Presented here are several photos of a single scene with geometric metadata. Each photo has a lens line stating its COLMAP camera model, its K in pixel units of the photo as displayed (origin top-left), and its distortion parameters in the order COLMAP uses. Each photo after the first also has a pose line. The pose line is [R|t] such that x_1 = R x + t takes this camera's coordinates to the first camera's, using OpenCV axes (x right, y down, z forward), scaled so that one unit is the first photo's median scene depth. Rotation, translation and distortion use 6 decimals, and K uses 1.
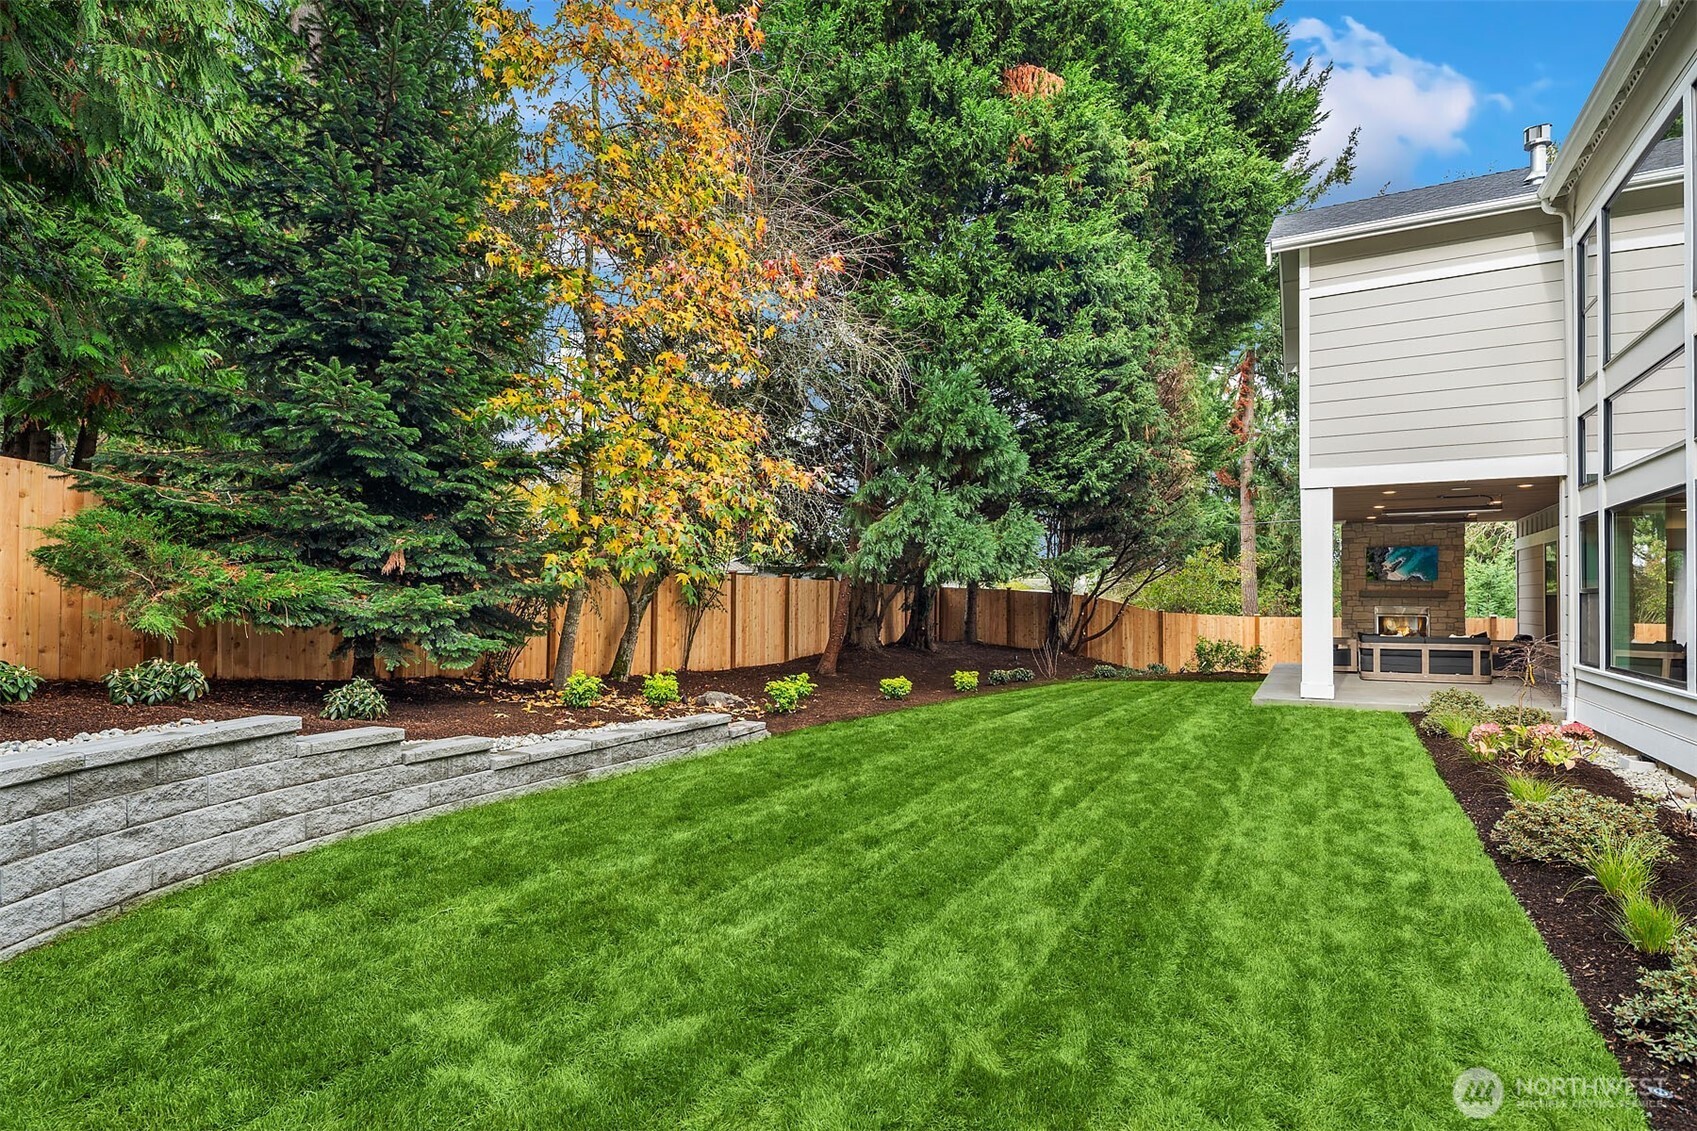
lens RADIAL K [[837.3, 0, 841.0], [0, 837.3, 574.9], [0, 0, 1]] dist [0.010324, -0.000882]
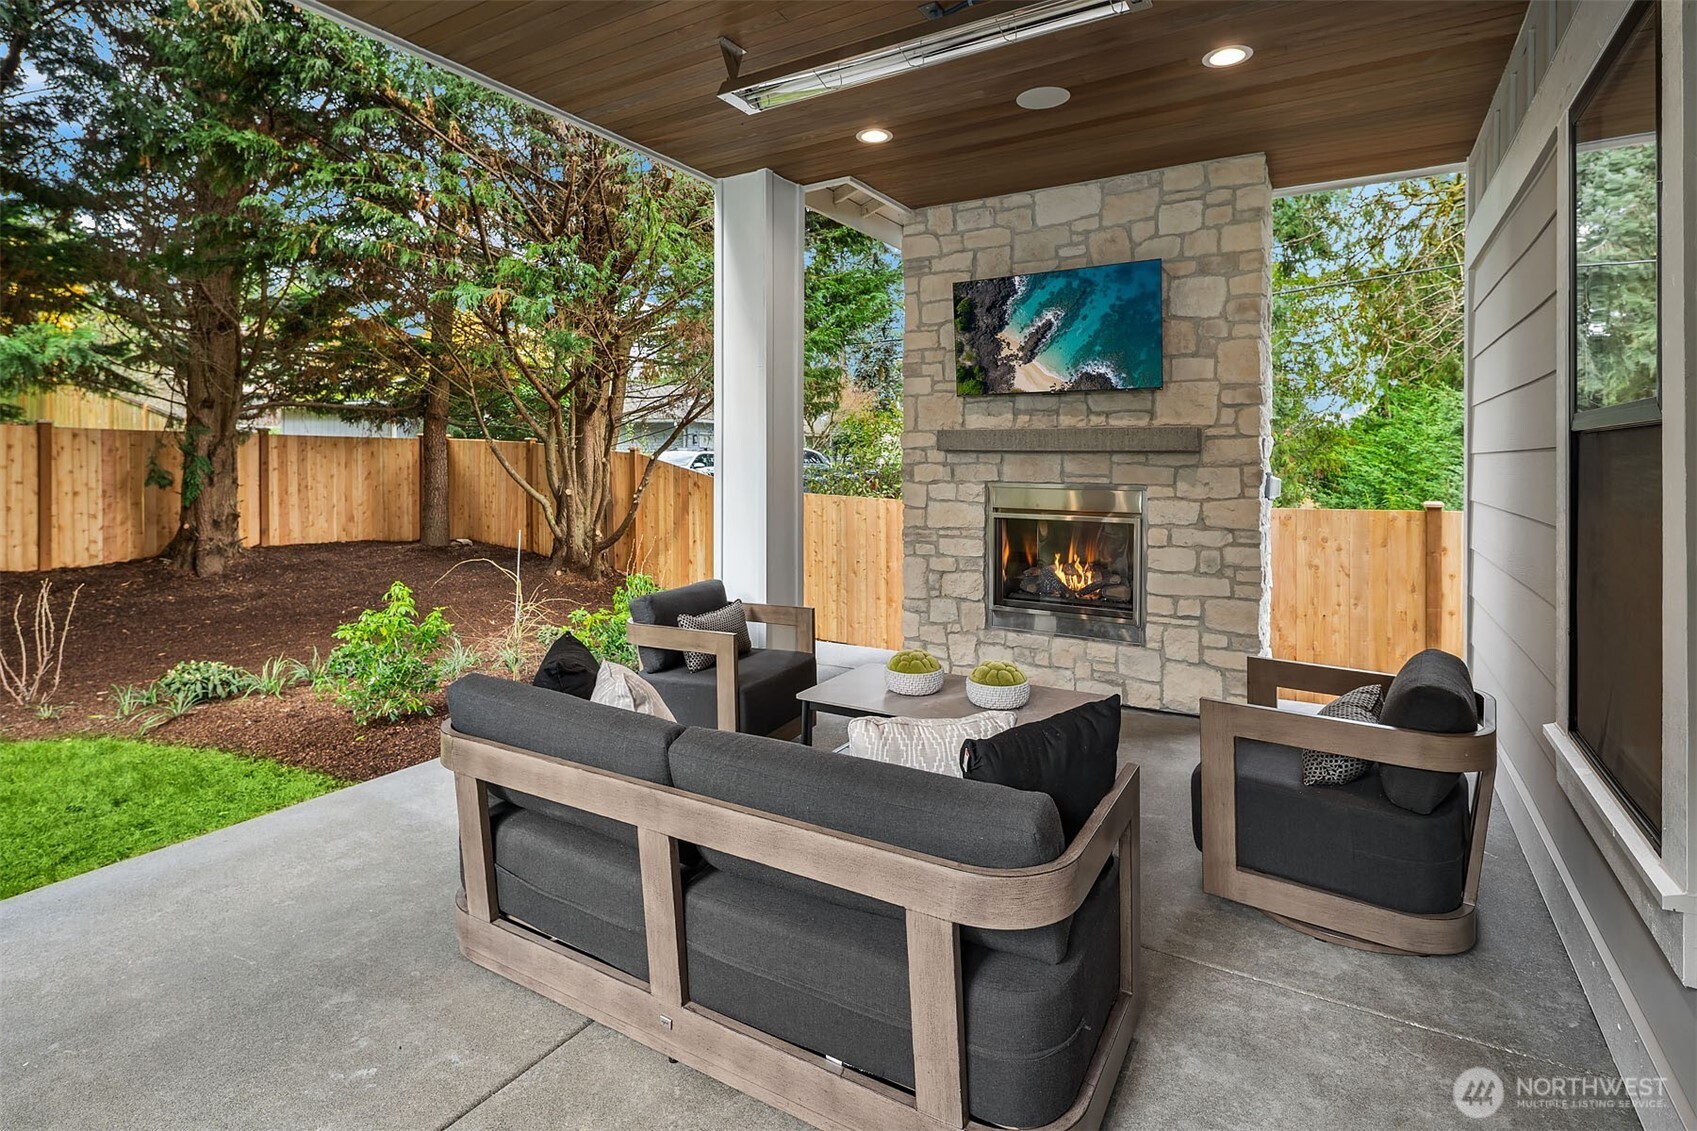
lens RADIAL K [[837.3, 0, 850.6], [0, 837.3, 470.2], [0, 0, 1]] dist [0.010324, -0.000882]
pose [[0.999857, -0.001172, -0.016843, 0.945197], [0.001953, 0.998920, 0.046428, 0.030464], [0.016771, -0.046455, 0.998780, 1.123226]]
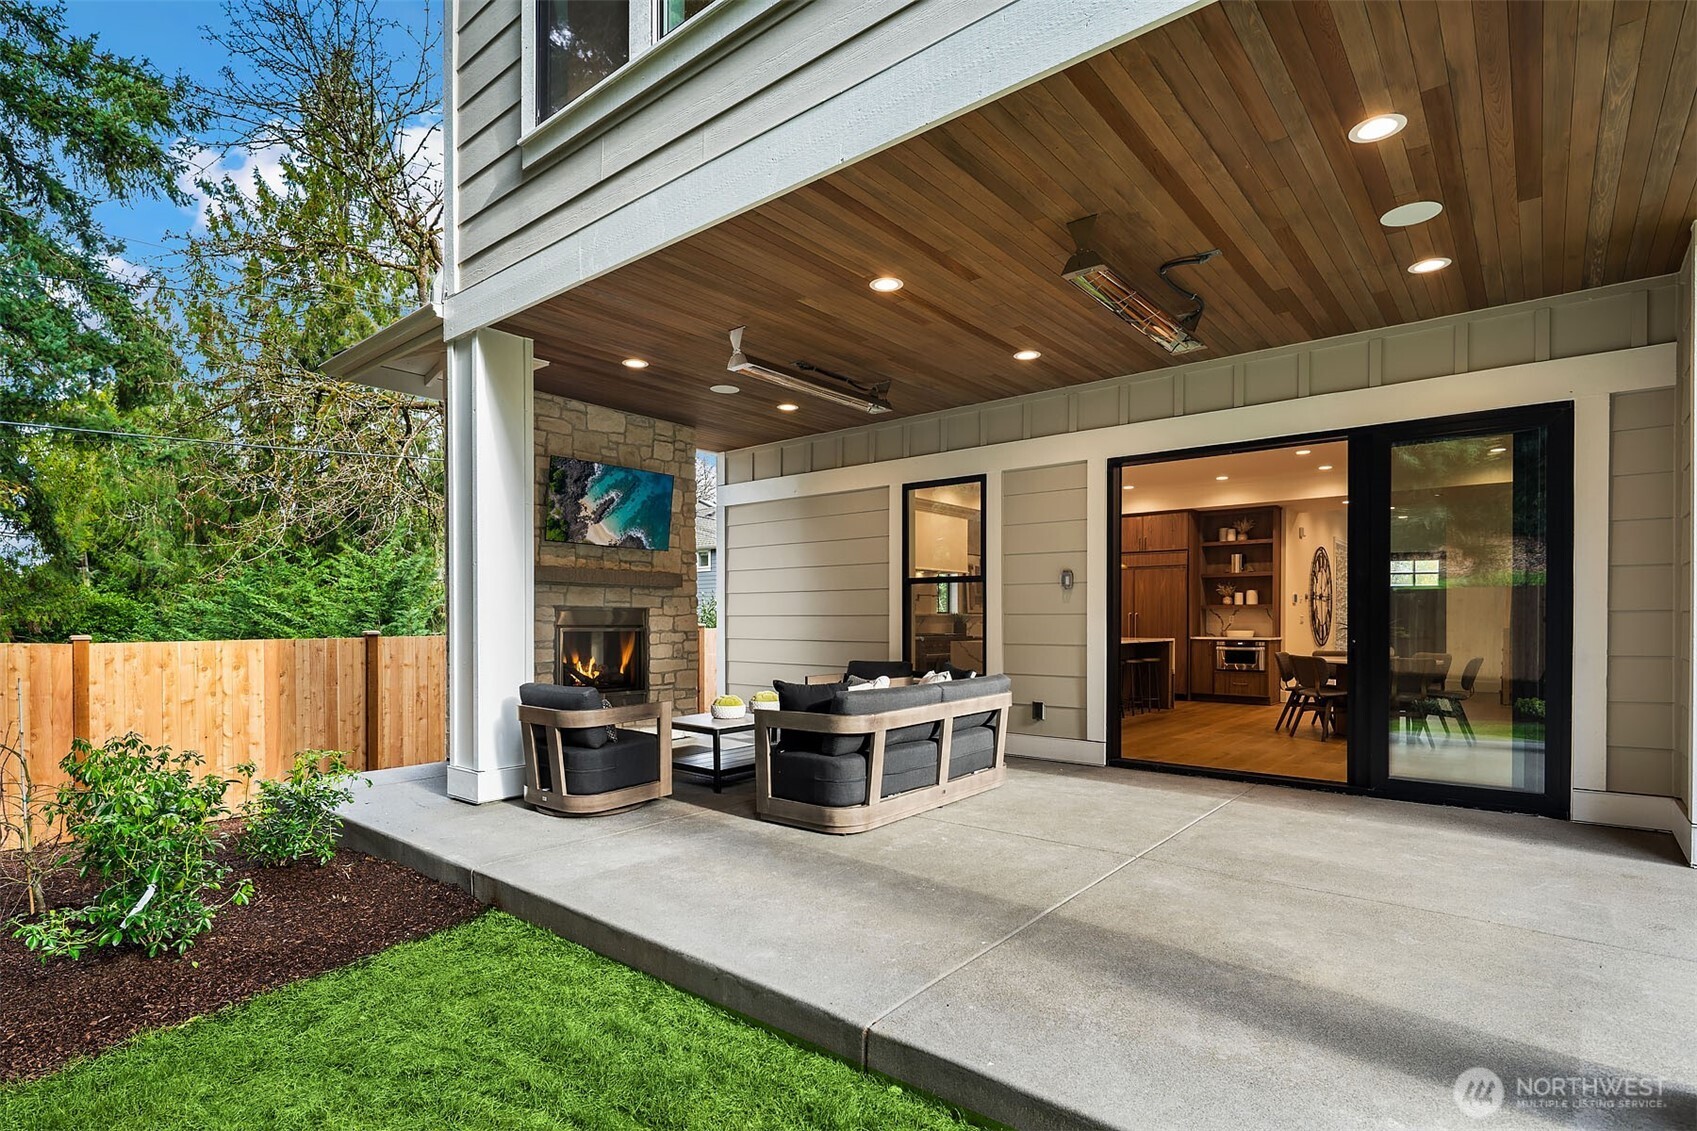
lens RADIAL K [[837.3, 0, 814.6], [0, 837.3, 621.6], [0, 0, 1]] dist [0.010324, -0.000882]
pose [[0.188573, -0.005792, 0.982042, 0.427181], [-0.027377, 0.999563, 0.011153, 0.058387], [-0.981677, -0.028989, 0.188332, 1.283292]]
